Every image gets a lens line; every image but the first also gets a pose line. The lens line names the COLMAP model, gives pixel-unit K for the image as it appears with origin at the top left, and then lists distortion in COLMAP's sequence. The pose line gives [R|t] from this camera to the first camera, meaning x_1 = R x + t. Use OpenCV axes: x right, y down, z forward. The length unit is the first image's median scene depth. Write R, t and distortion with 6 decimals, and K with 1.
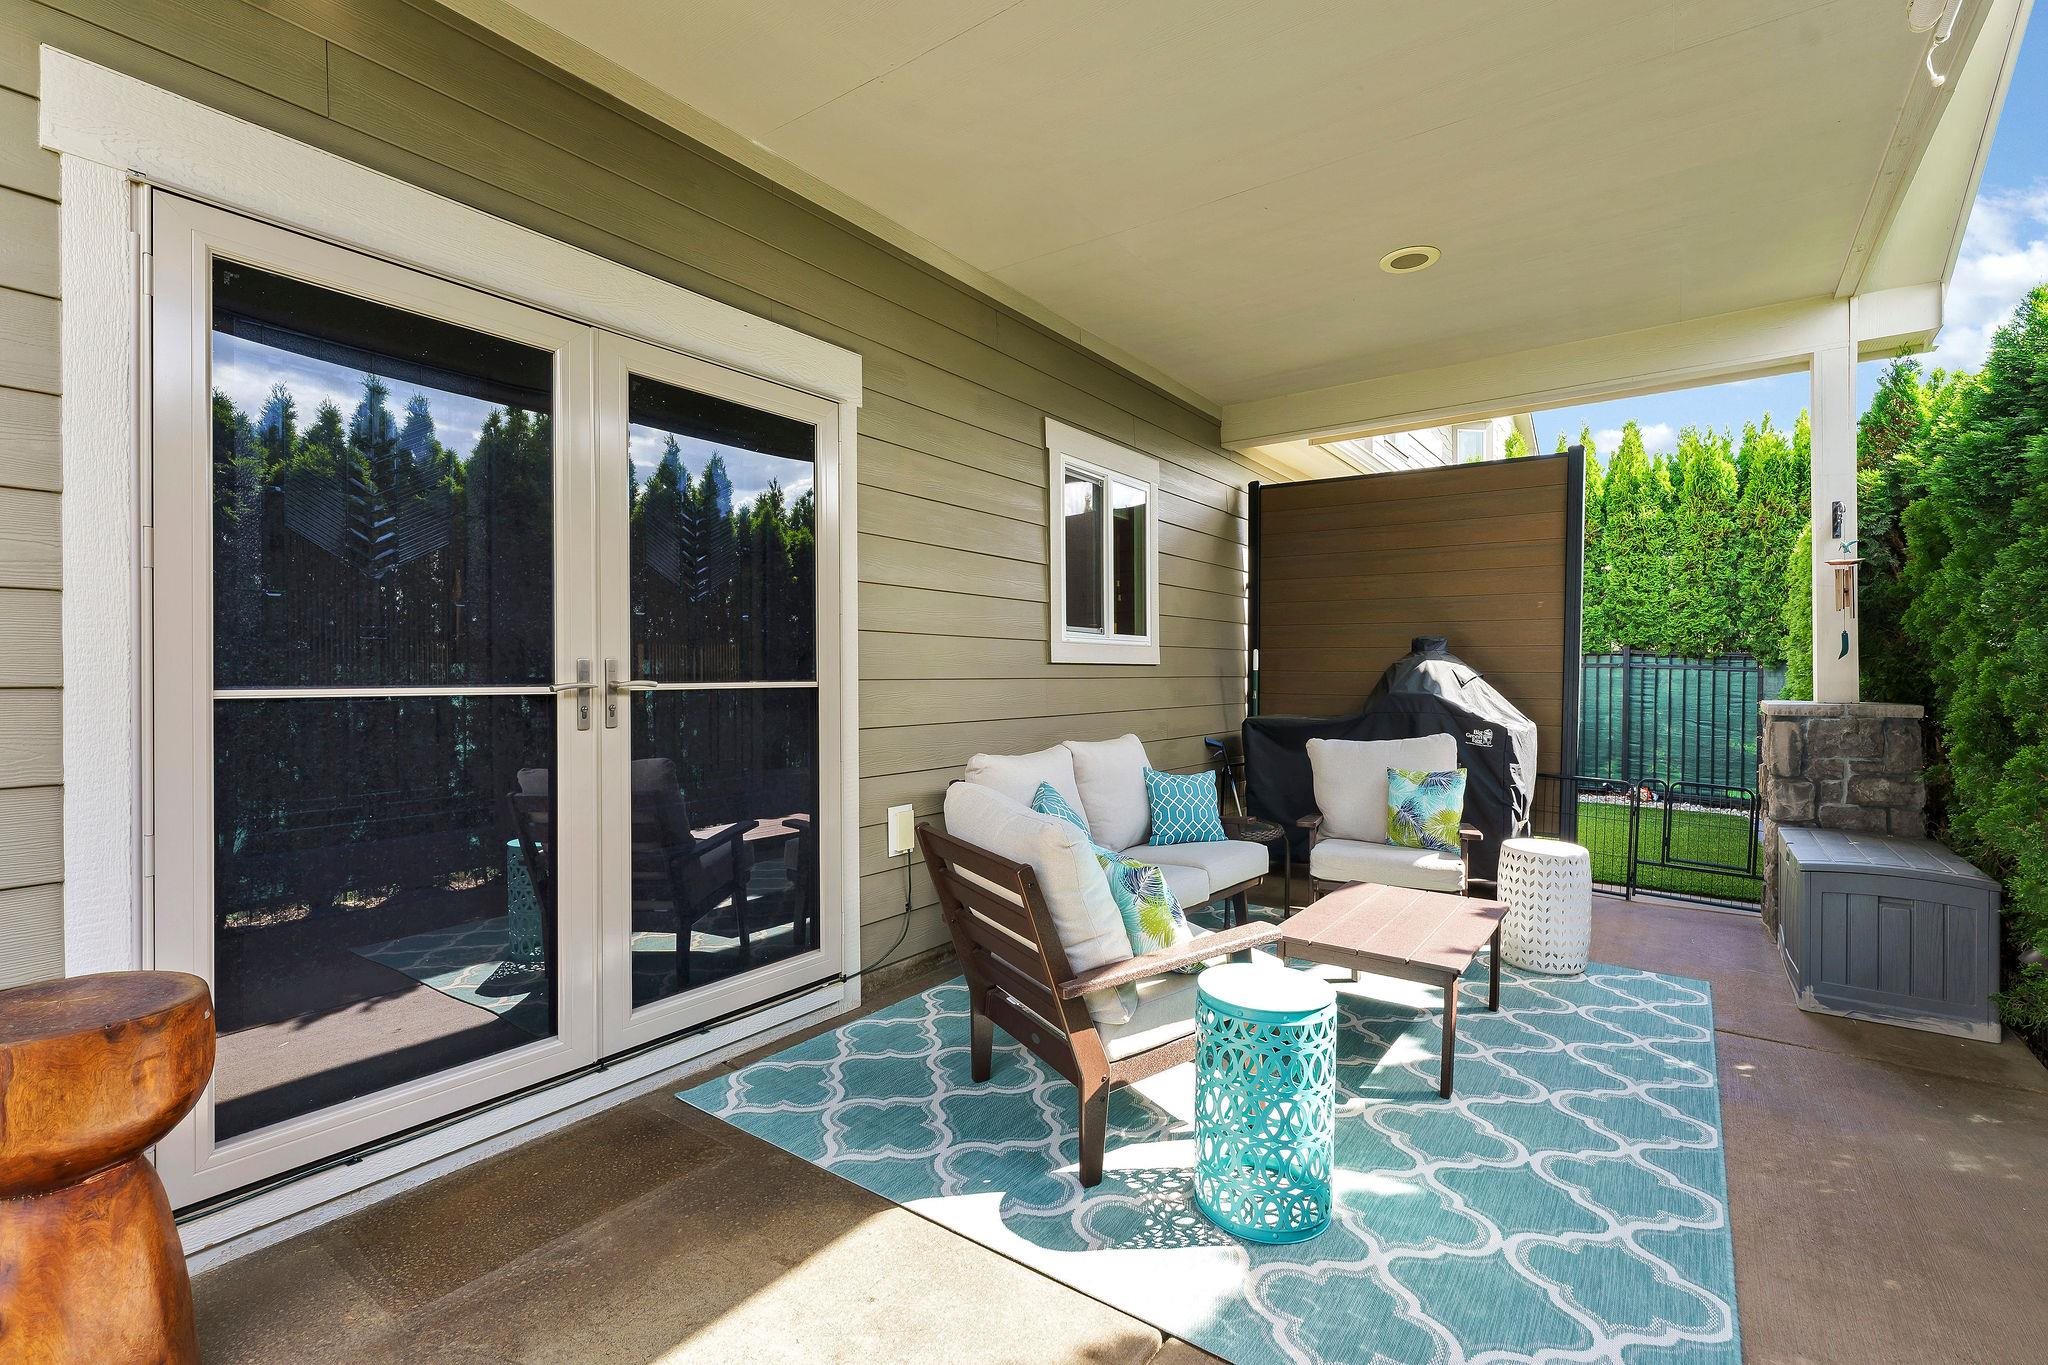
lens RADIAL K [[908.5, 0, 1024.0], [0, 908.5, 682.5], [0, 0, 1]] dist [-0.001743, -0.000175]
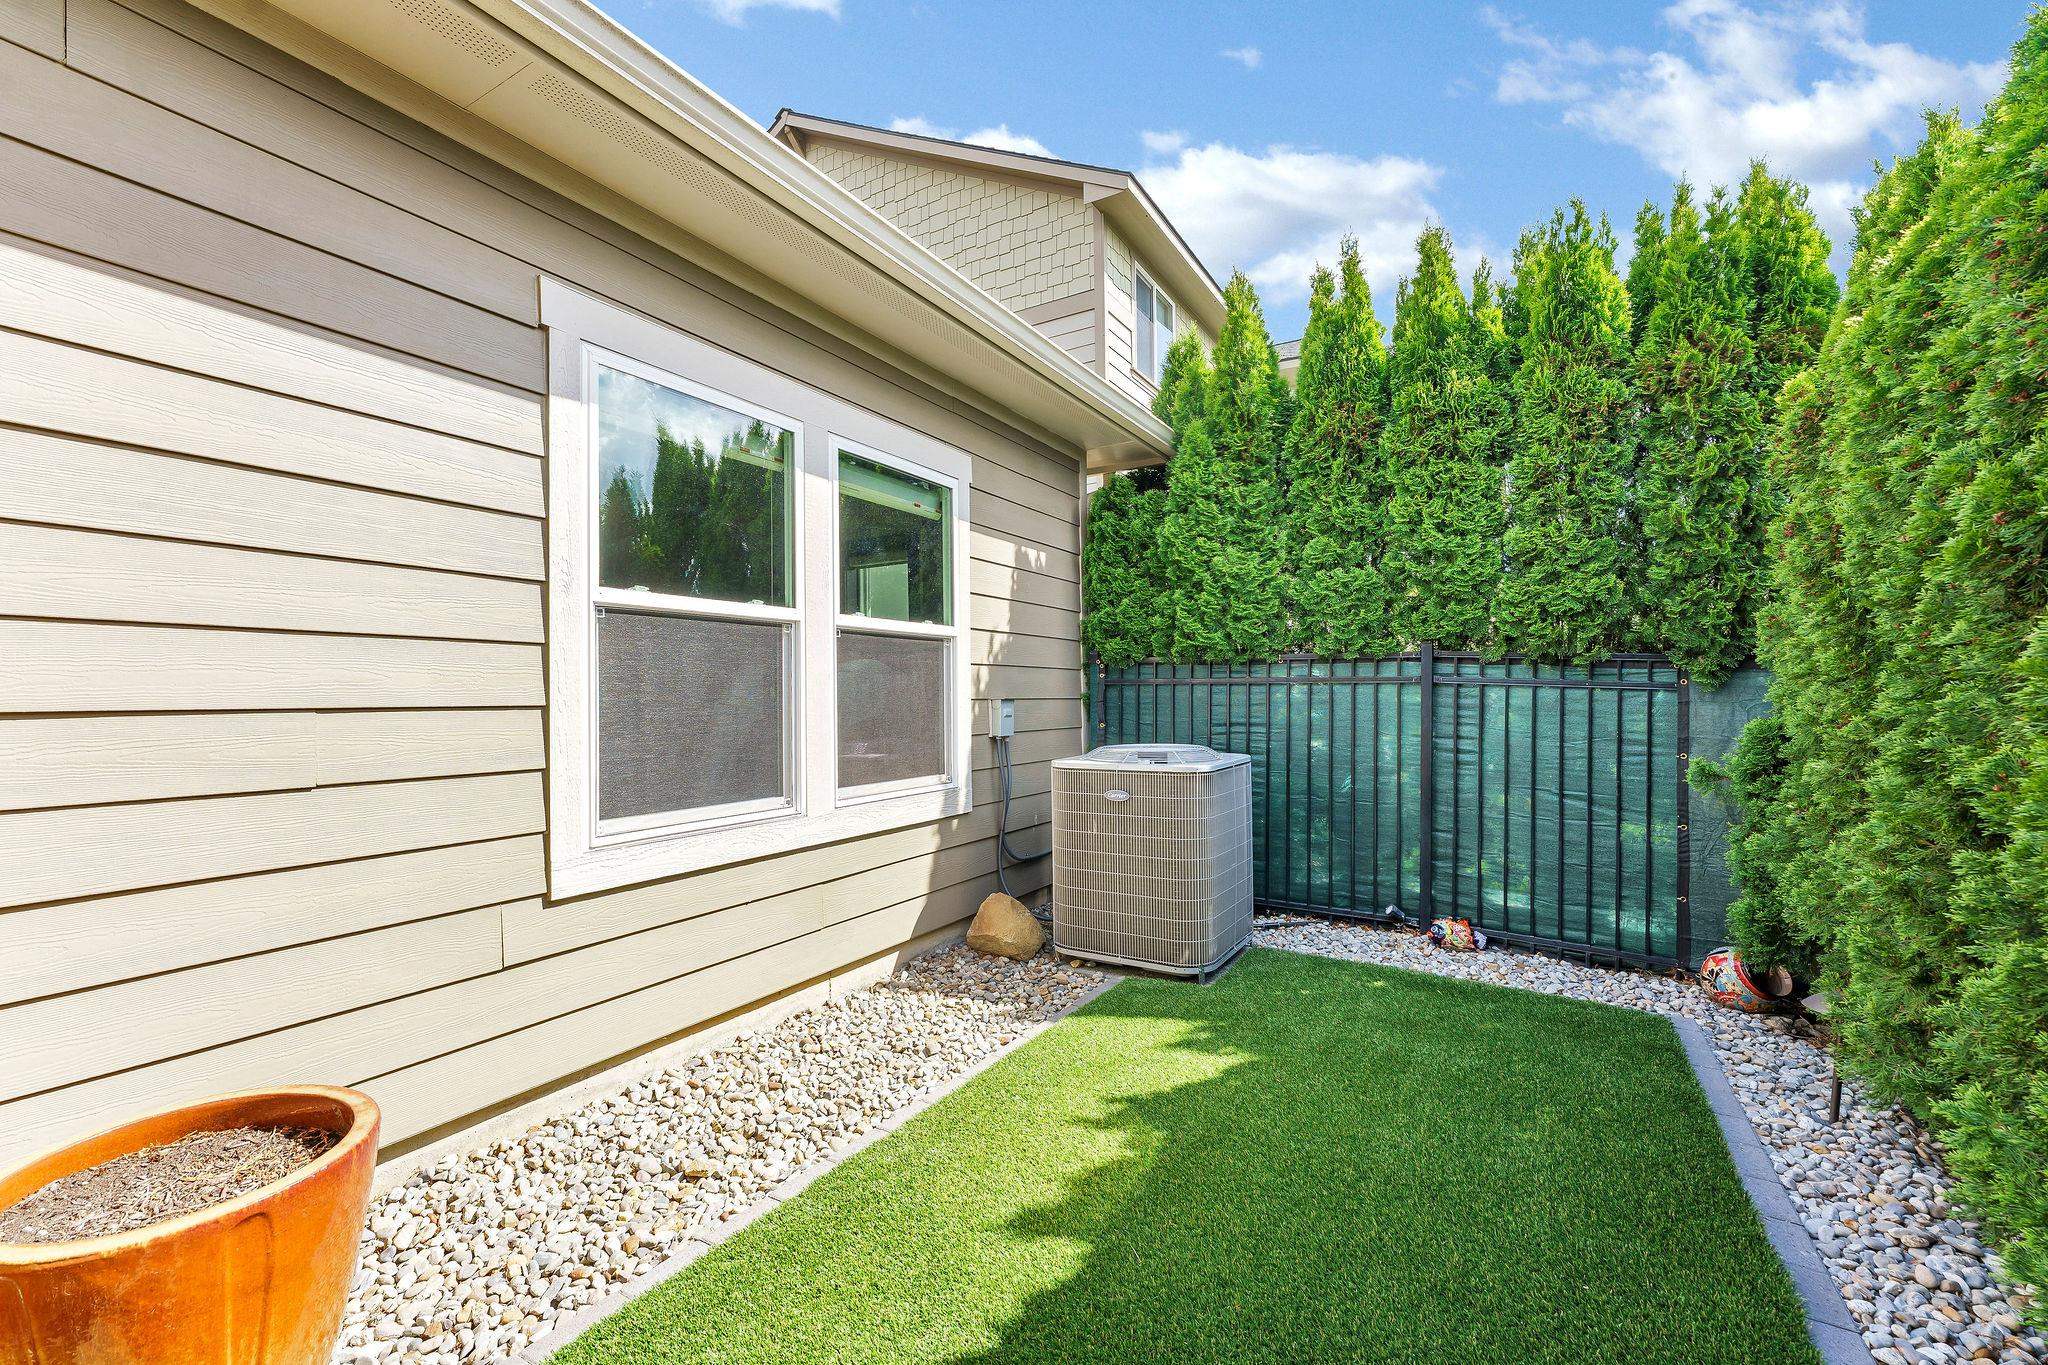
lens RADIAL K [[836.7, 0, 1010.9], [0, 836.7, 694.2], [0, 0, 1]] dist [0.000537, 0.000015]
pose [[0.997181, -0.010139, 0.074348, 0.393058], [0.010147, 0.999948, 0.000273, -0.013672], [-0.074347, 0.000482, 0.997232, 0.543624]]
